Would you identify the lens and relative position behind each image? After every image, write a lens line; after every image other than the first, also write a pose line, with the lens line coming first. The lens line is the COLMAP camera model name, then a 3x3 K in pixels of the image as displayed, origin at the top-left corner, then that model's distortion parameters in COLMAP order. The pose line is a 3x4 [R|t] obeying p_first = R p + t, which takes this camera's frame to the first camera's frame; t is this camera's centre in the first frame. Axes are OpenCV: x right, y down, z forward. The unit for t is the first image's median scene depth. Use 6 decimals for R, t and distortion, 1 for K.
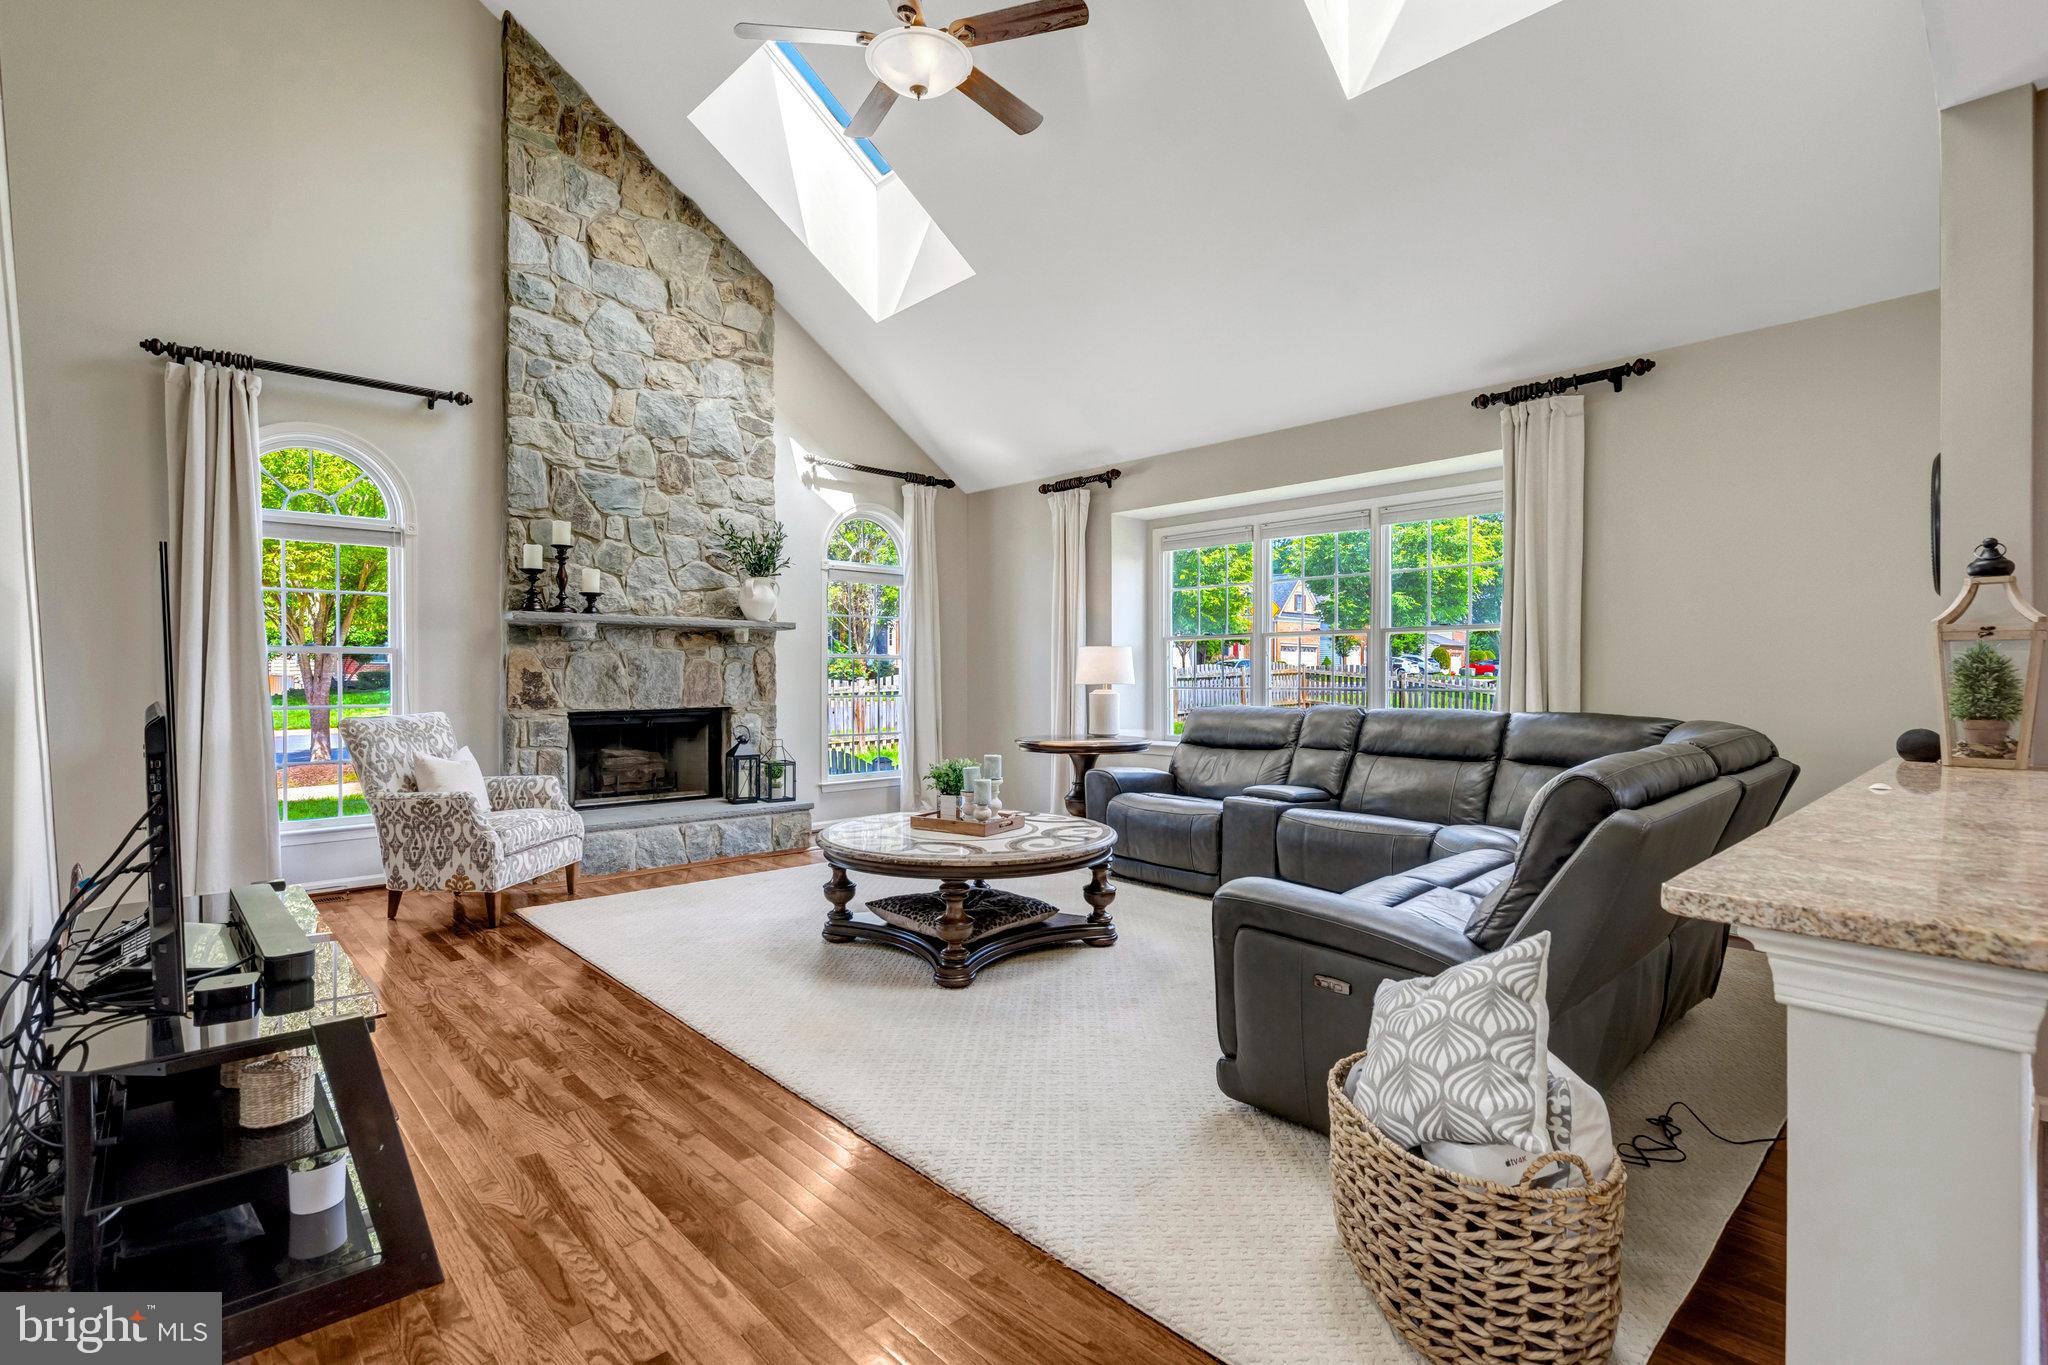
lens RADIAL K [[948.3, 0, 1026.3], [0, 948.3, 686.5], [0, 0, 1]] dist [-0.013866, -0.000432]
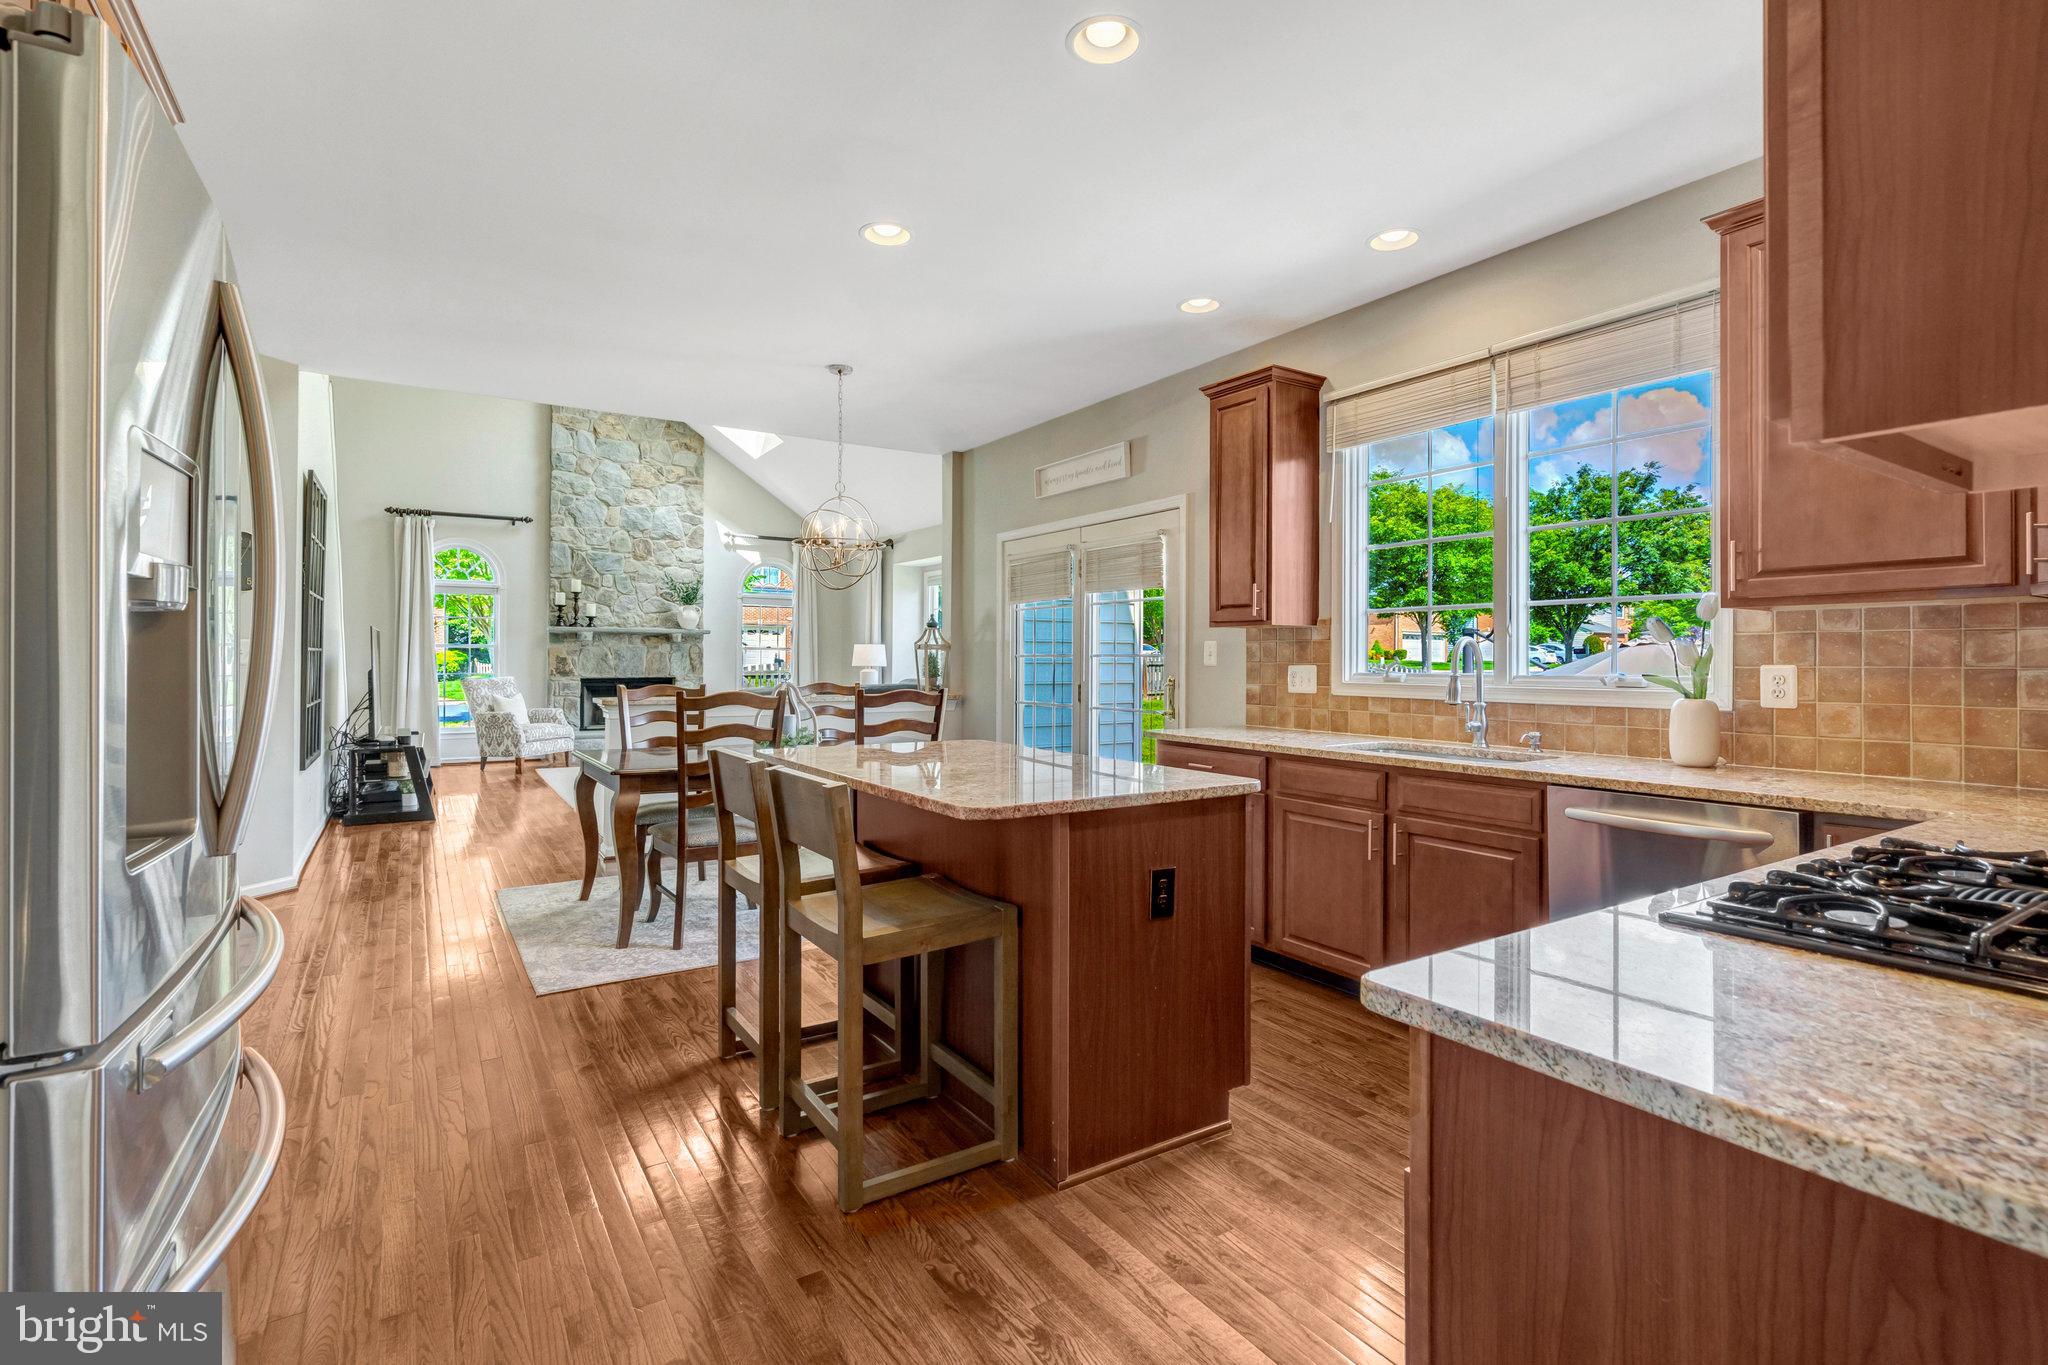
lens RADIAL K [[948.3, 0, 1023.3], [0, 948.3, 666.9], [0, 0, 1]] dist [-0.013866, -0.000432]
pose [[0.982518, 0.009499, -0.185926, 0.751449], [-0.010648, 0.999930, -0.005181, 0.004468], [0.185864, 0.007071, 0.982550, -0.714614]]
